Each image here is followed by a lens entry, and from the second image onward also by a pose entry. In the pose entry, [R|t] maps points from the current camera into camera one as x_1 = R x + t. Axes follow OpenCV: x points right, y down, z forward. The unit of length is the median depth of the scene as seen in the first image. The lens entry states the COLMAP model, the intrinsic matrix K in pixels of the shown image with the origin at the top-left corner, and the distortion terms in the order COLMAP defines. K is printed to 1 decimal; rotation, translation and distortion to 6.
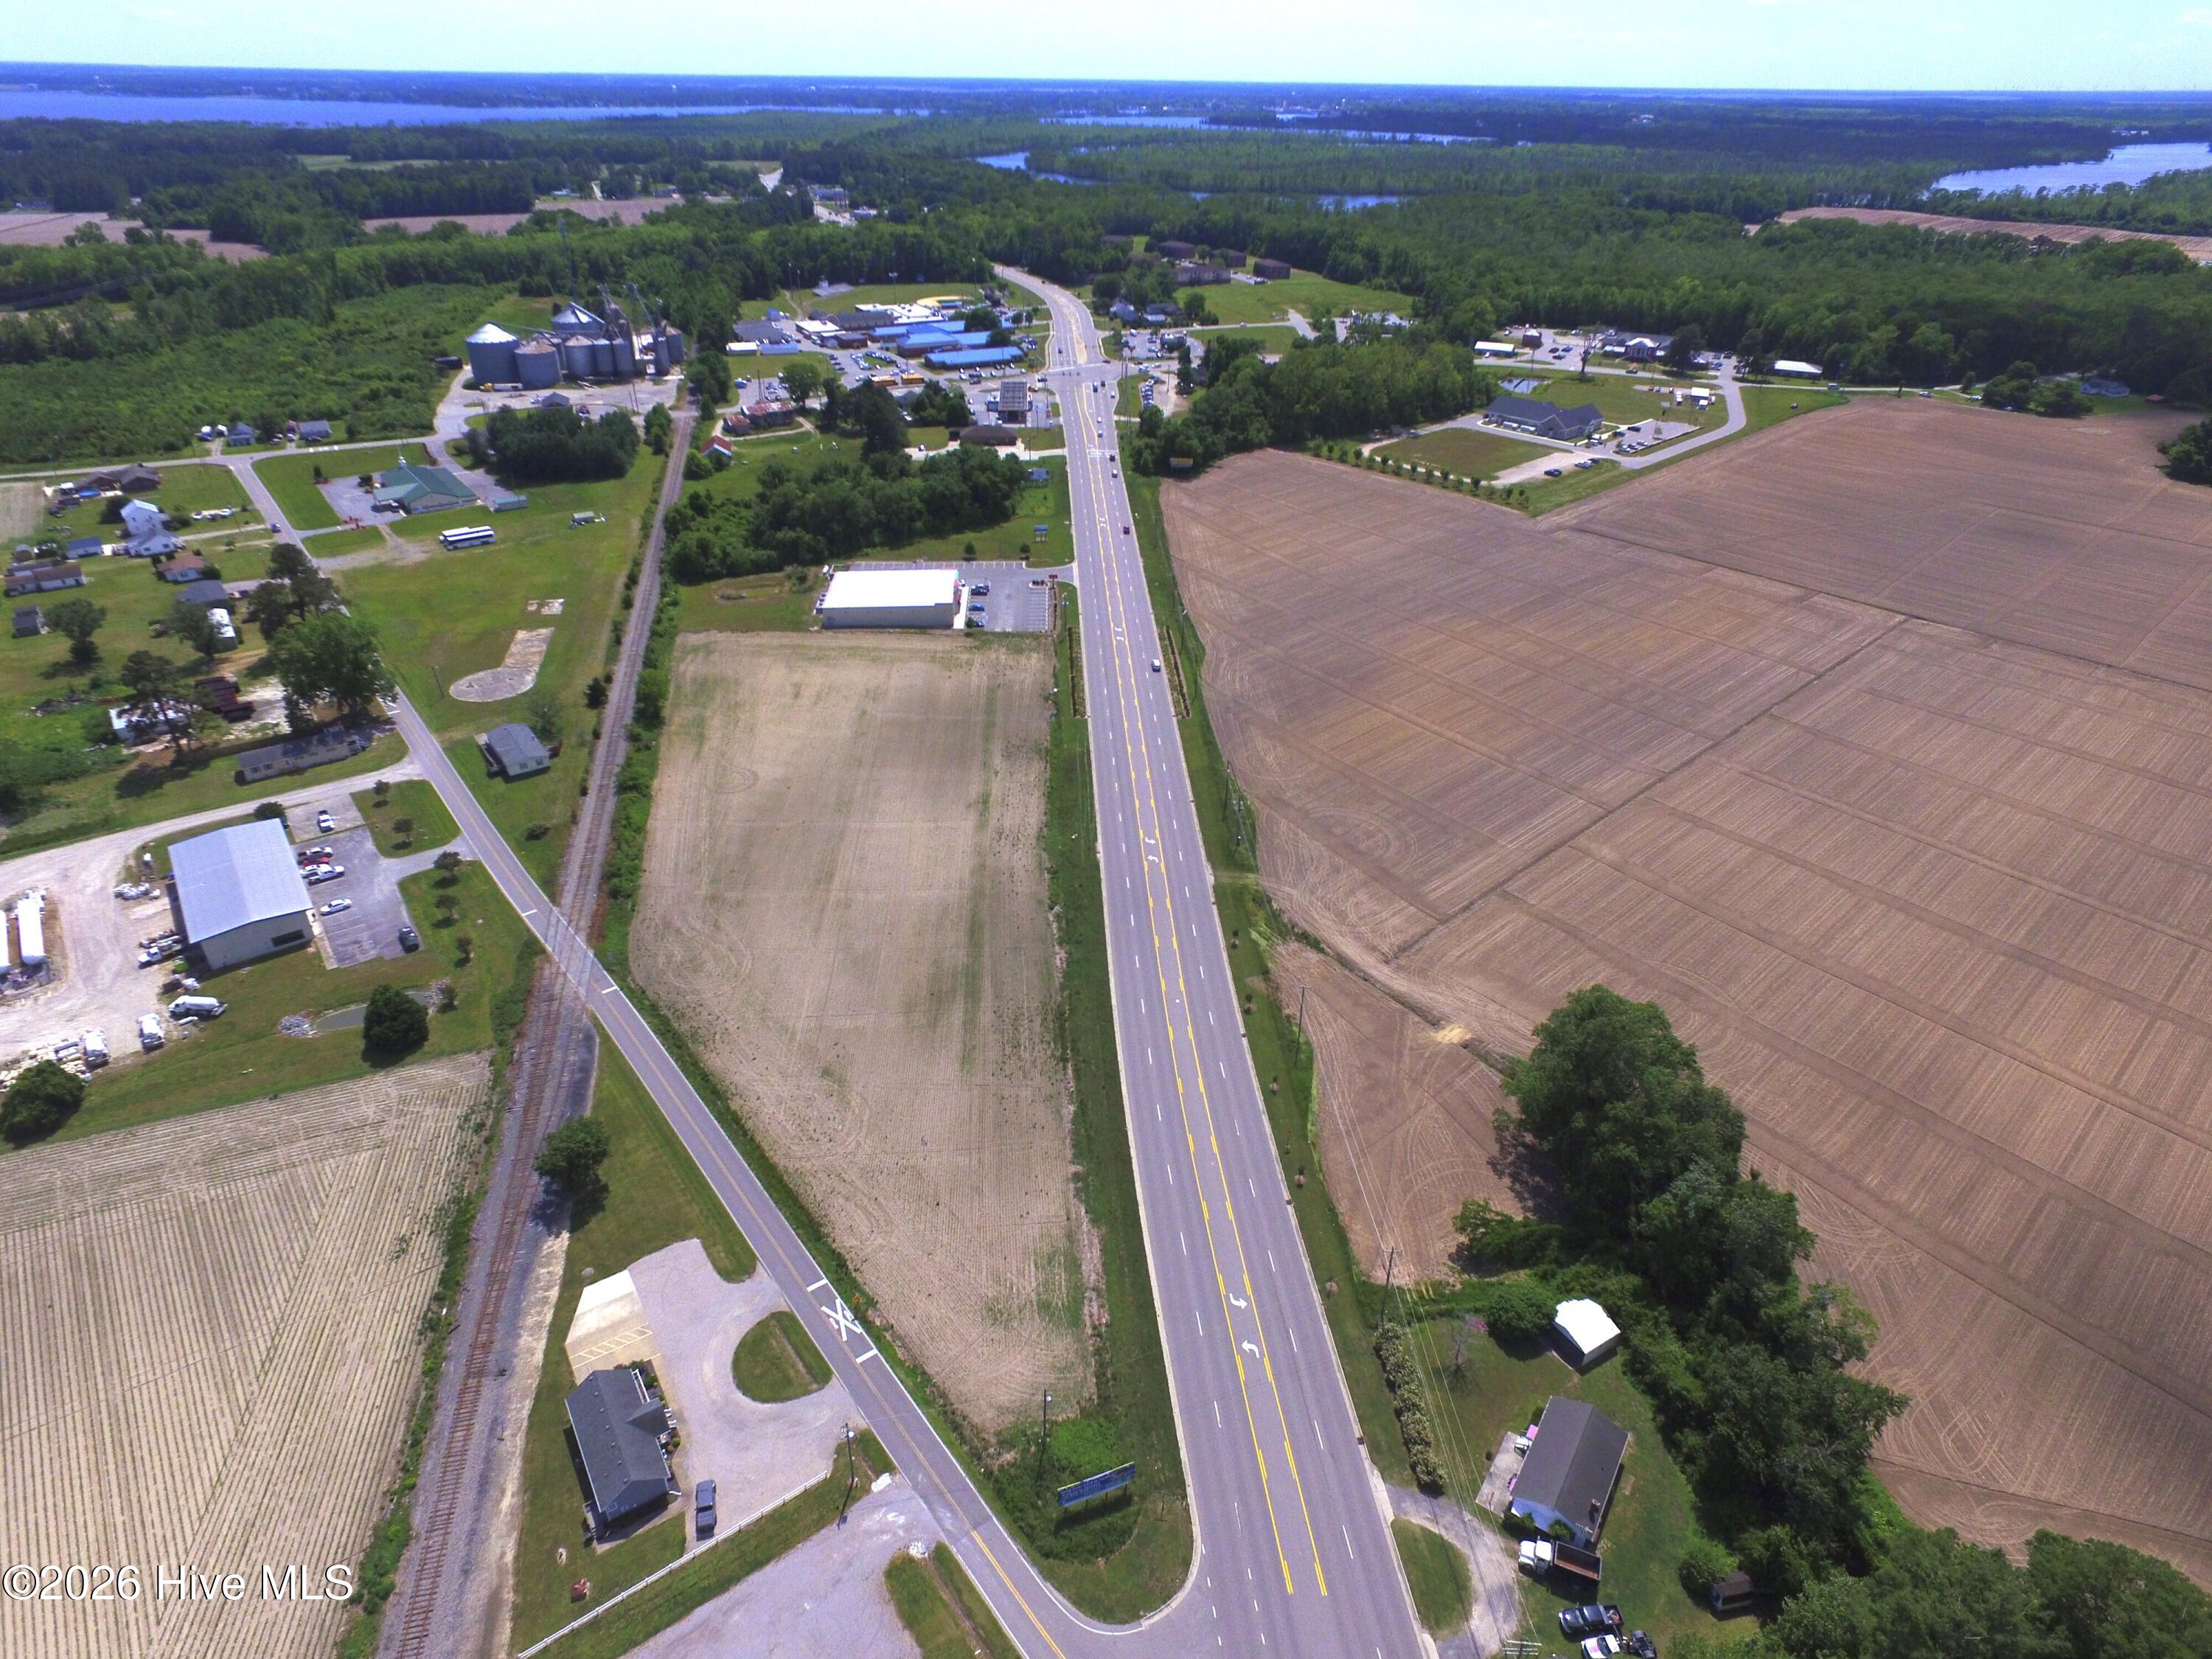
lens RADIAL K [[1276.5, 0, 1102.5], [0, 1276.5, 837.3], [0, 0, 1]] dist [-0.018477, 0.020170]
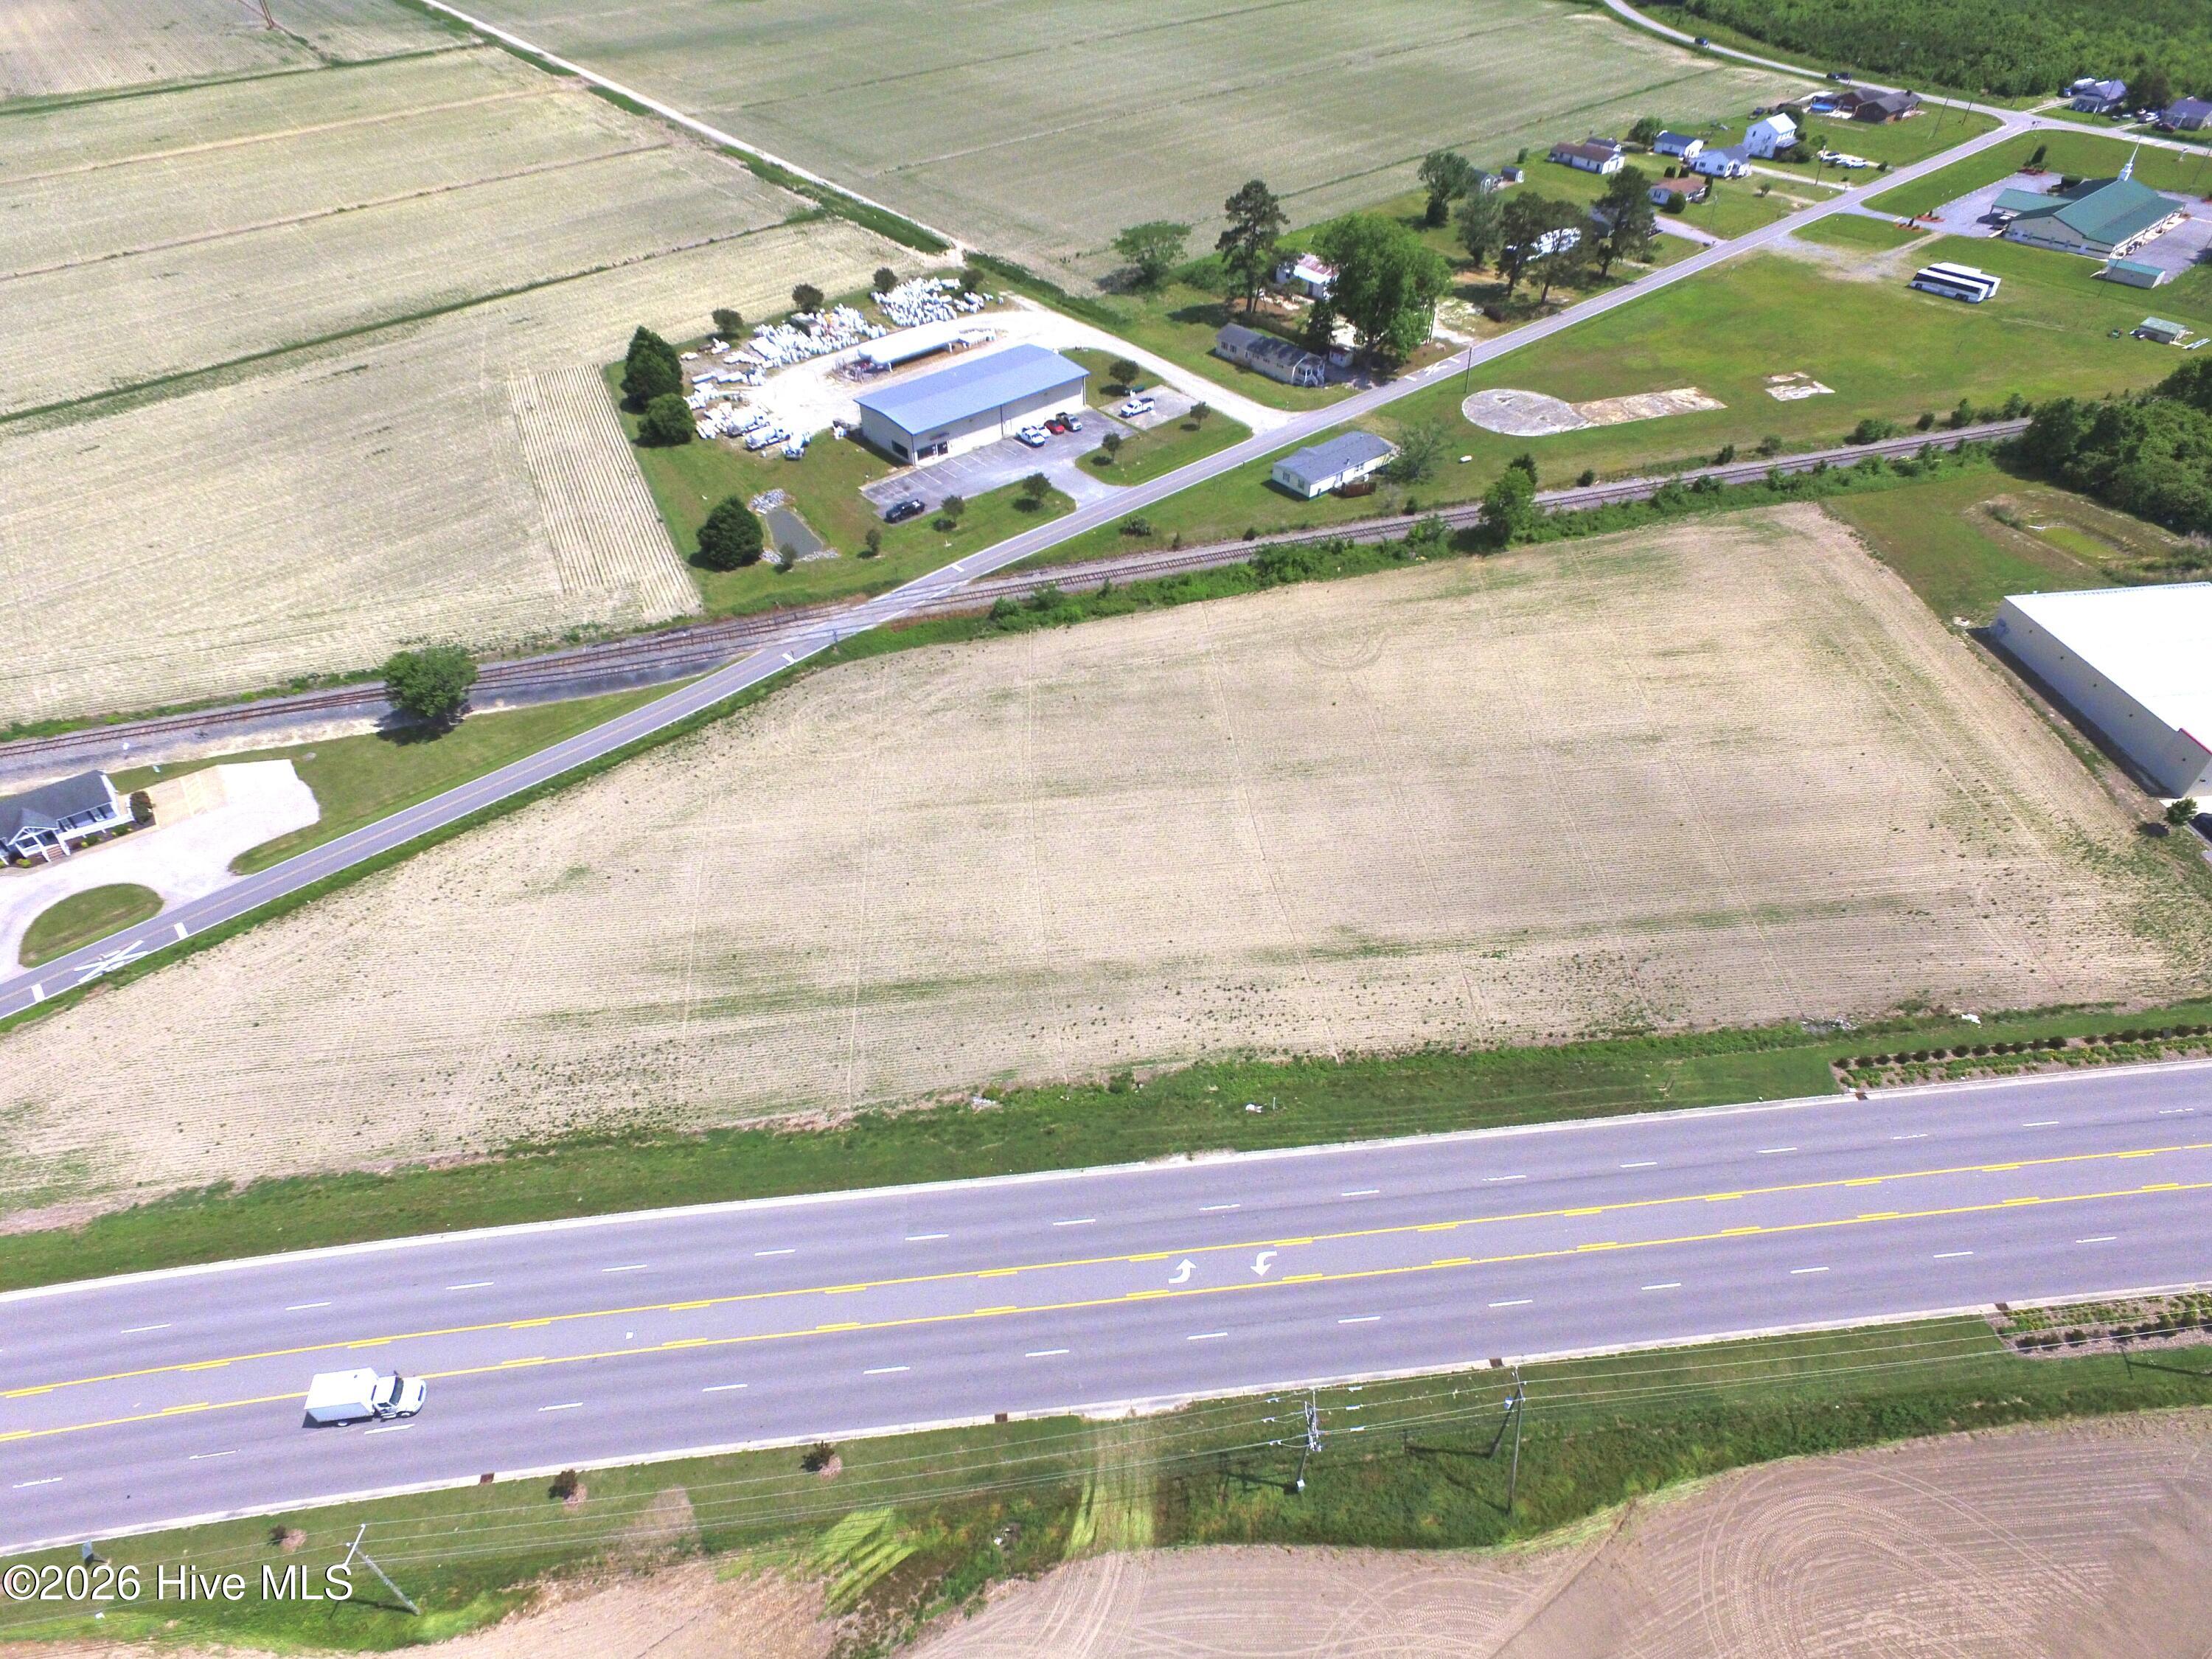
lens RADIAL K [[1270.1, 0, 1099.3], [0, 1270.1, 834.0], [0, 0, 1]] dist [-0.015001, 0.016338]
pose [[0.056810, 0.656816, -0.751908, 0.255965], [-0.504141, 0.668927, 0.546240, -0.291908], [0.861751, 0.348036, 0.369130, 0.773117]]
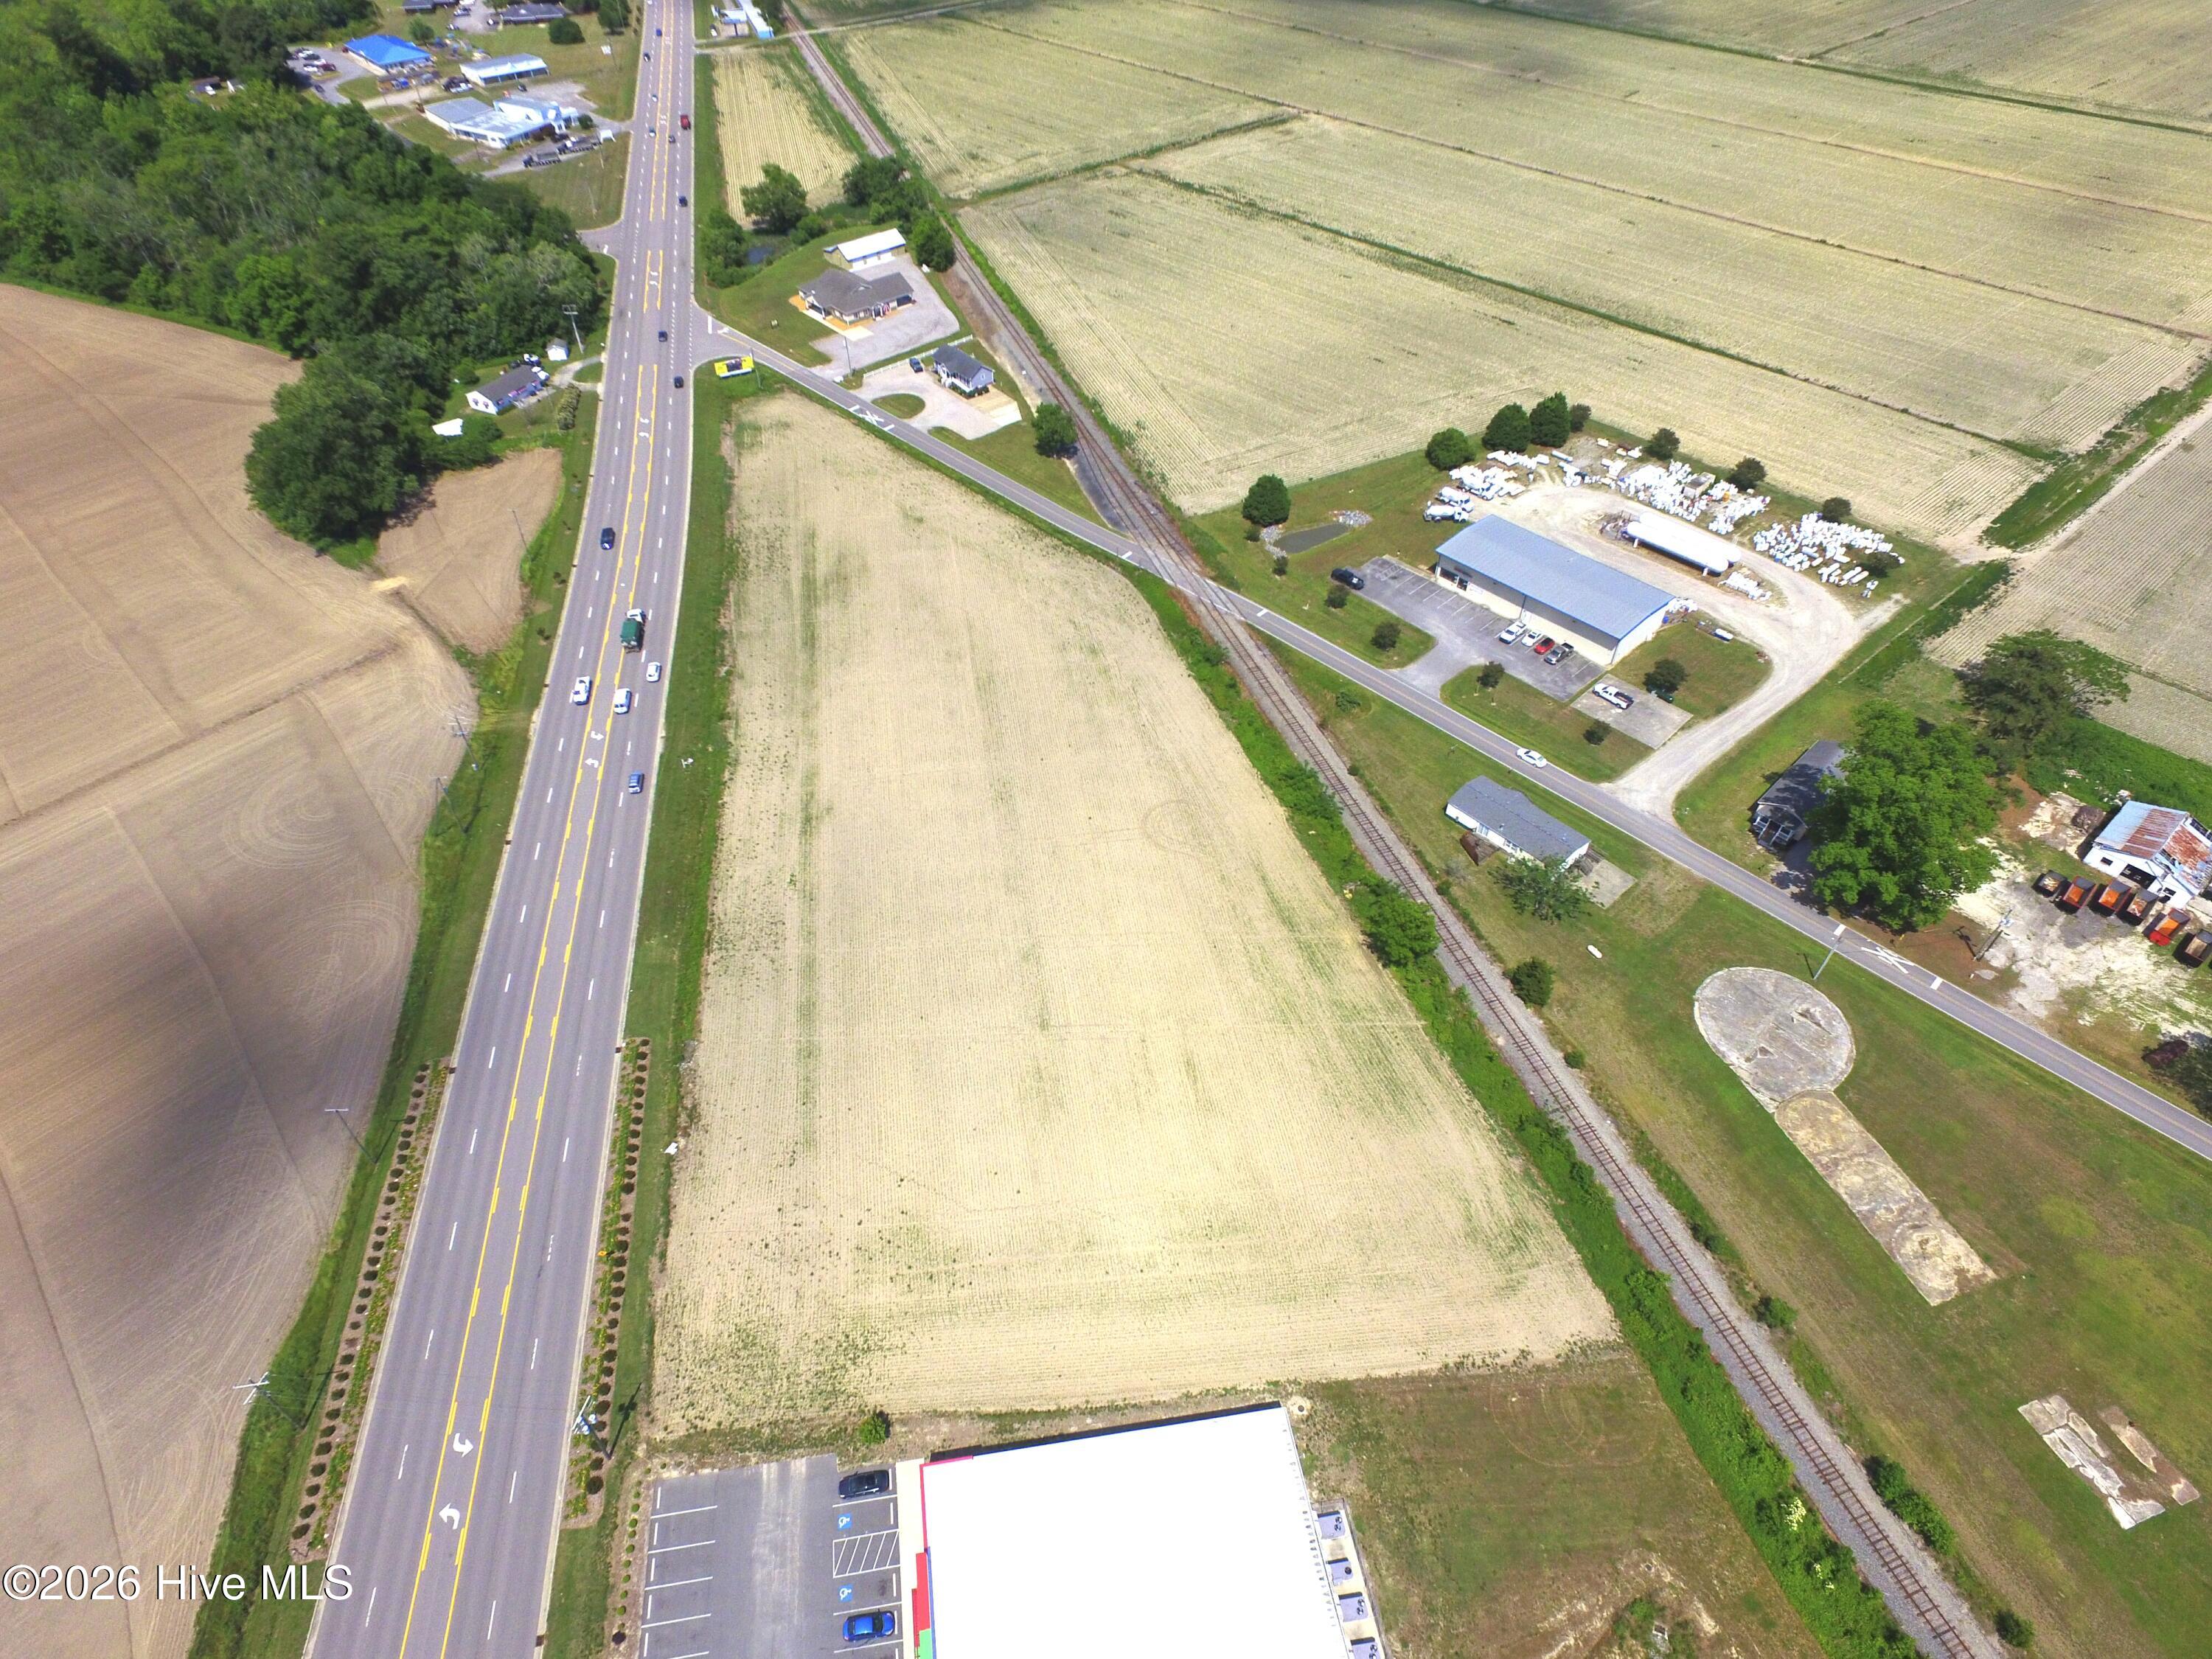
lens RADIAL K [[1276.5, 0, 1102.5], [0, 1276.5, 837.3], [0, 0, 1]] dist [-0.018477, 0.020170]
pose [[-0.993559, 0.069764, -0.089290, -0.207187], [-0.069086, 0.251633, 0.965354, -0.784726], [0.089815, 0.965305, -0.245193, 1.294379]]
